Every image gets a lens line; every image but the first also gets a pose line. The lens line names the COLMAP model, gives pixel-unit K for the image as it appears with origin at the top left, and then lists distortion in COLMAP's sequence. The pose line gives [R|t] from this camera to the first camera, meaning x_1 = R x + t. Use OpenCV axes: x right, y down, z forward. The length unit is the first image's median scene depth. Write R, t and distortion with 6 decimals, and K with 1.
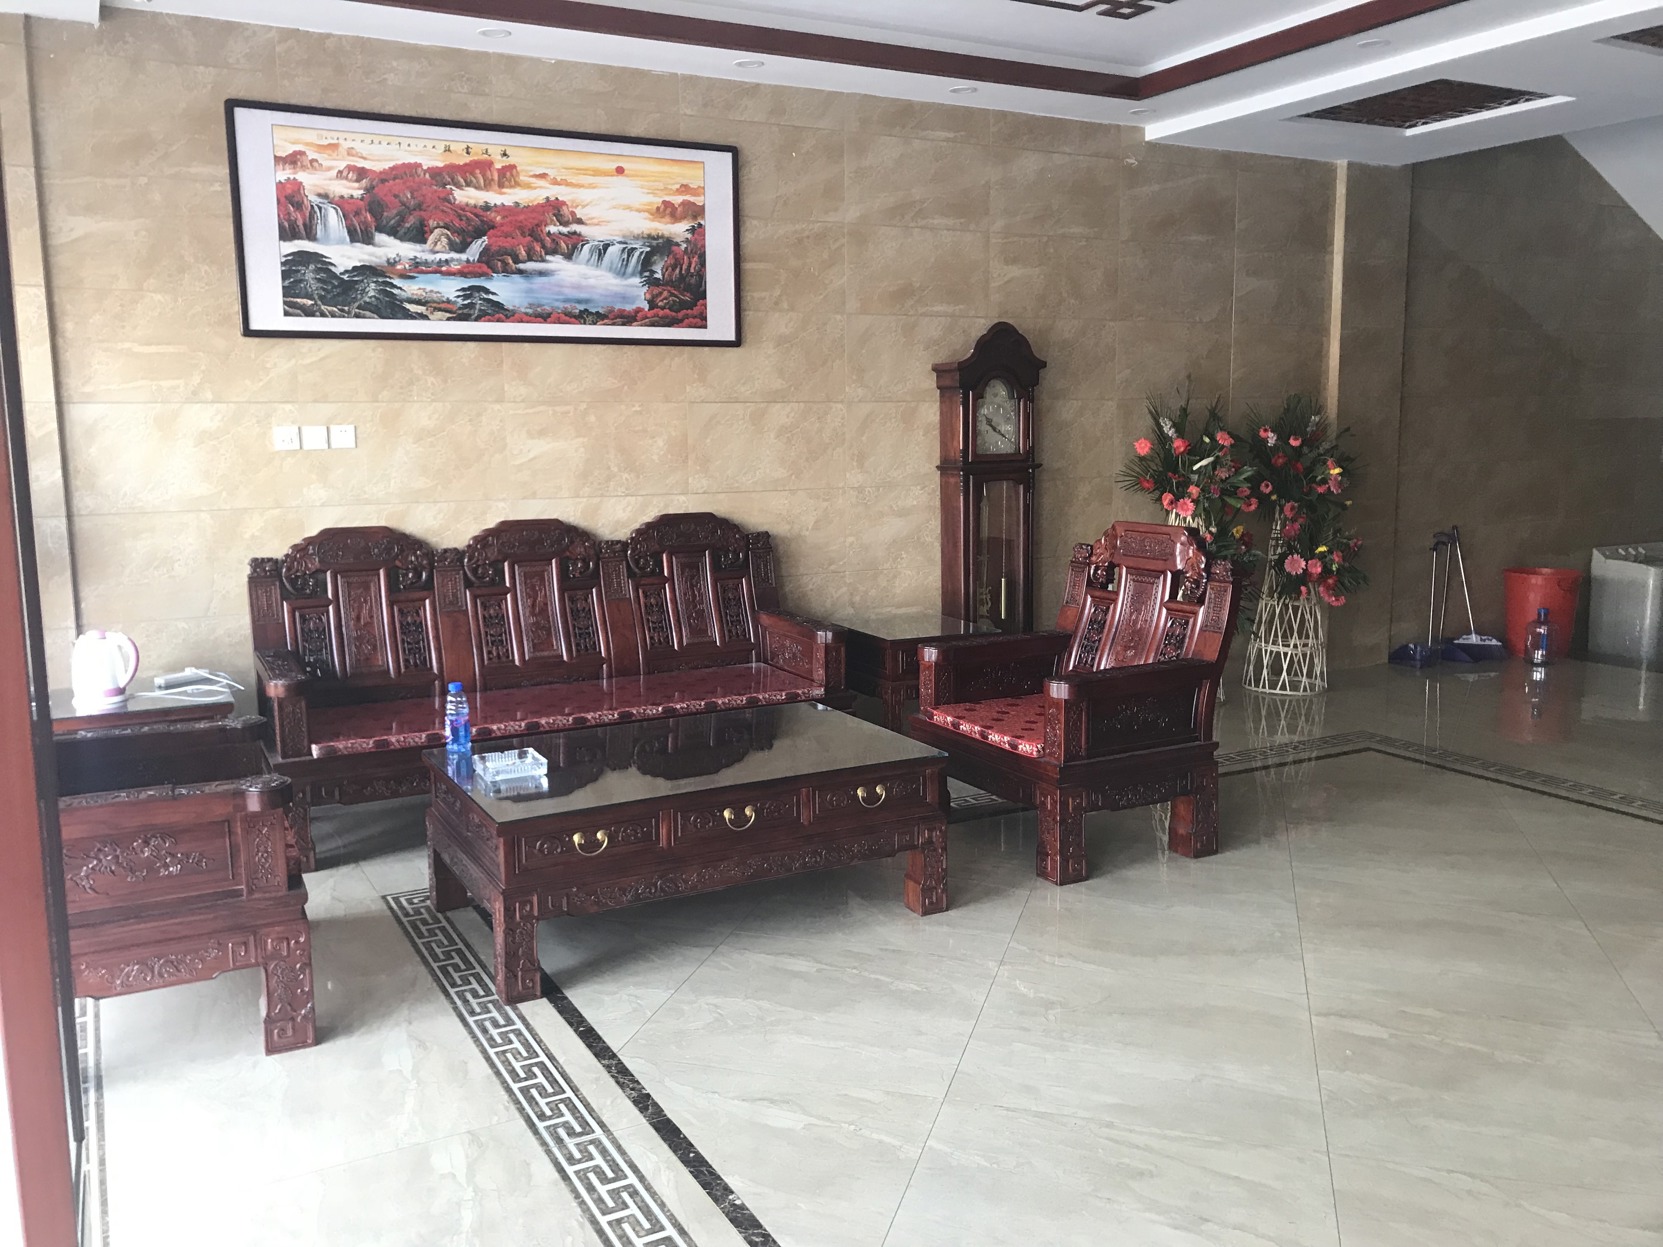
lens RADIAL K [[1367.5, 0, 819.1], [0, 1367.5, 625.9], [0, 0, 1]] dist [0.010338, -0.021964]
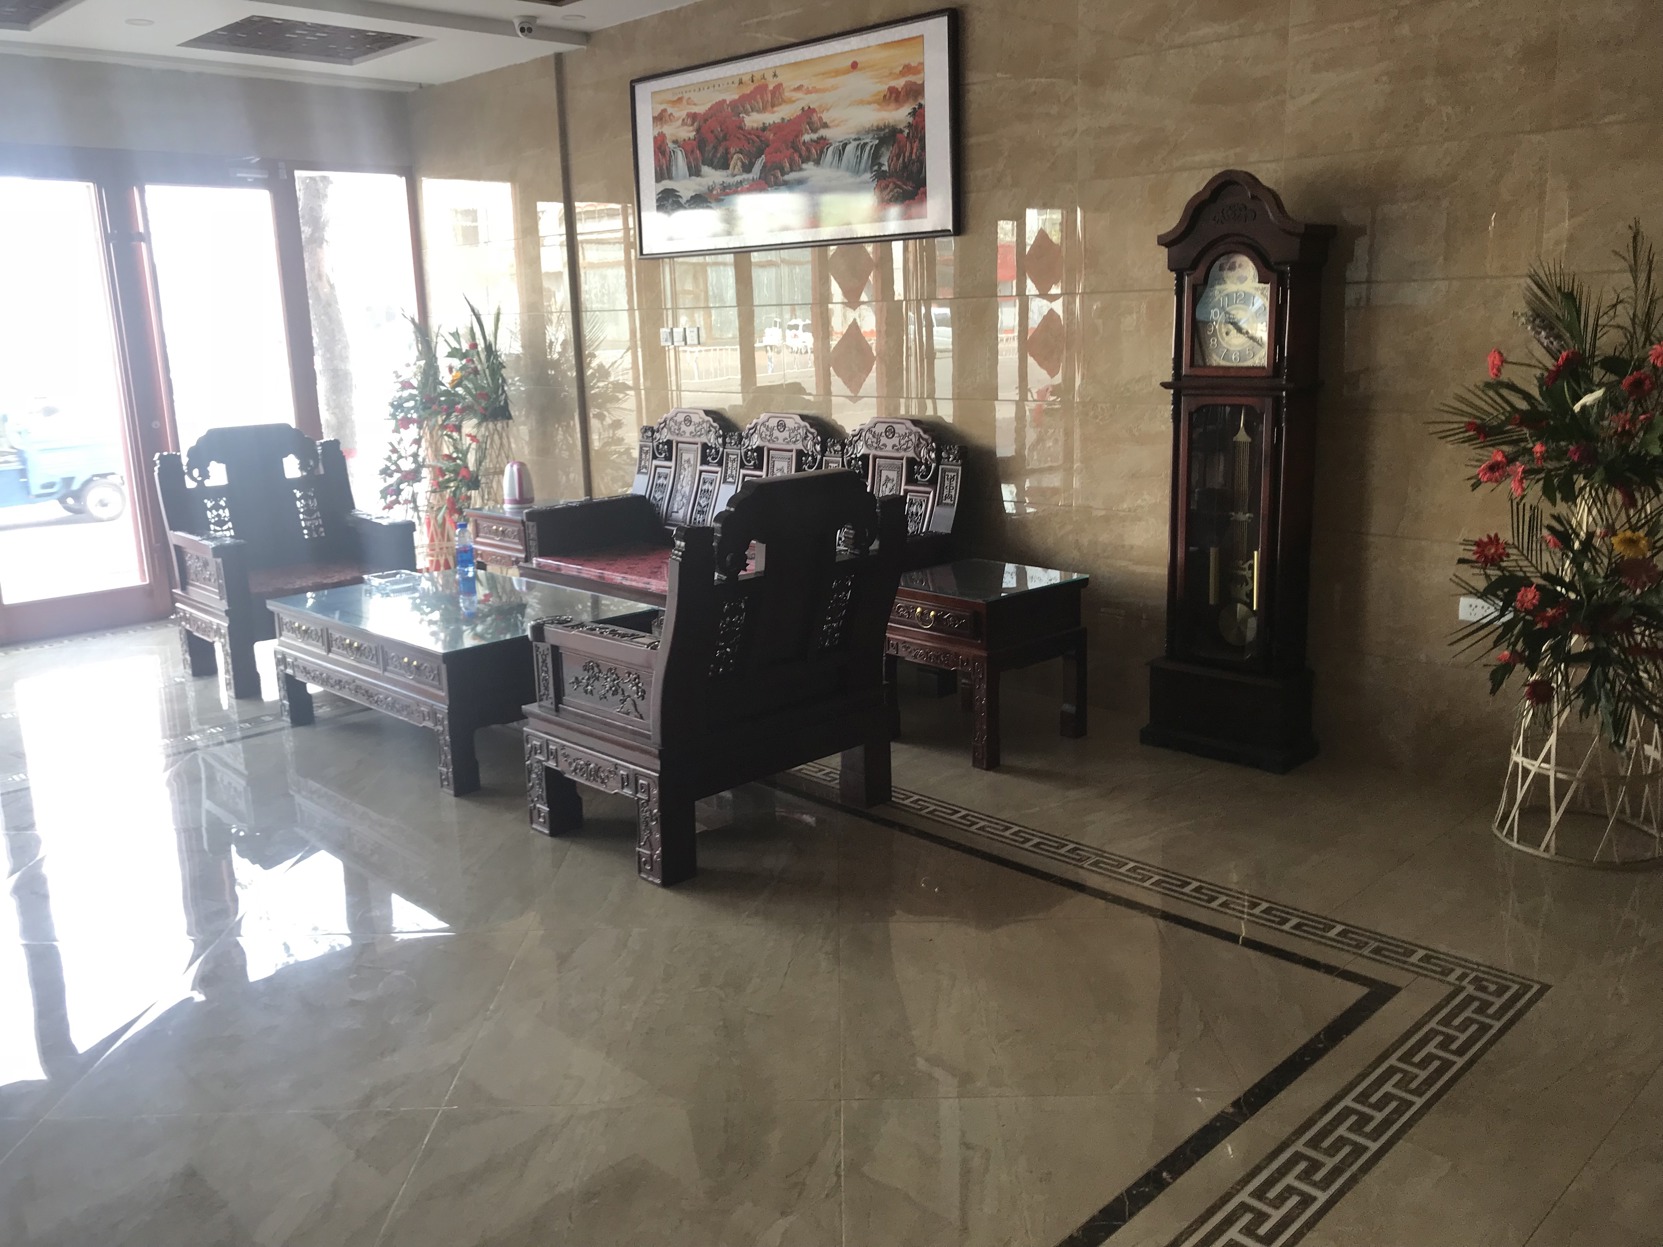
lens RADIAL K [[1367.5, 0, 816.9], [0, 1367.5, 622.2], [0, 0, 1]] dist [0.010338, -0.021964]
pose [[0.273308, 0.214433, -0.937721, 0.852632], [-0.119466, 0.974856, 0.188105, -0.120553], [0.954479, 0.060616, 0.292053, 0.698257]]
